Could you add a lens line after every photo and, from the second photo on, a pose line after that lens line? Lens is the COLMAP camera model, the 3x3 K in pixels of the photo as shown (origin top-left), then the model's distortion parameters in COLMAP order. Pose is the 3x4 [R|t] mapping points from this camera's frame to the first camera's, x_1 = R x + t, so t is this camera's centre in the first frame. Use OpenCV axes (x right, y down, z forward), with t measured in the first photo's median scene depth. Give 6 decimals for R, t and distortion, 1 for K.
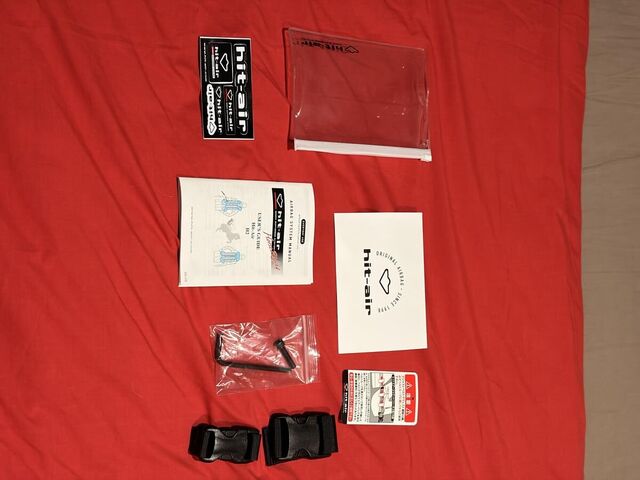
lens RADIAL K [[968.1, 0, 320.1], [0, 968.1, 240.0], [0, 0, 1]] dist [0.014305, 0.000000]
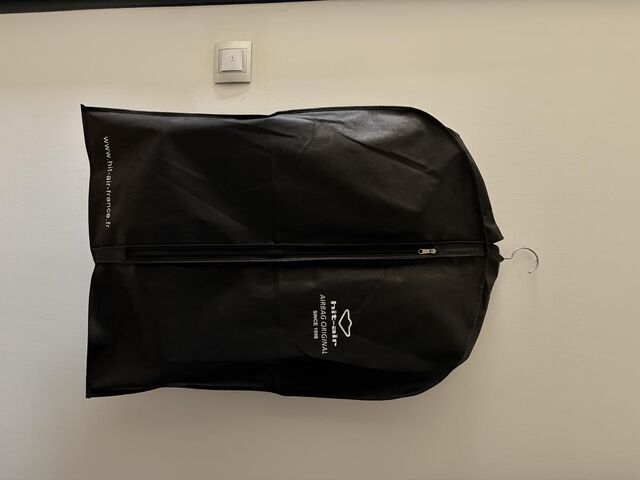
lens RADIAL K [[490.8, 0, 319.5], [0, 490.8, 240.1], [0, 0, 1]] dist [-0.000797, -0.000152]
pose [[0.993616, -0.053149, -0.099512, -0.078327], [0.019126, 0.948666, -0.315701, -0.129257], [0.111183, 0.311782, 0.943626, 0.651022]]
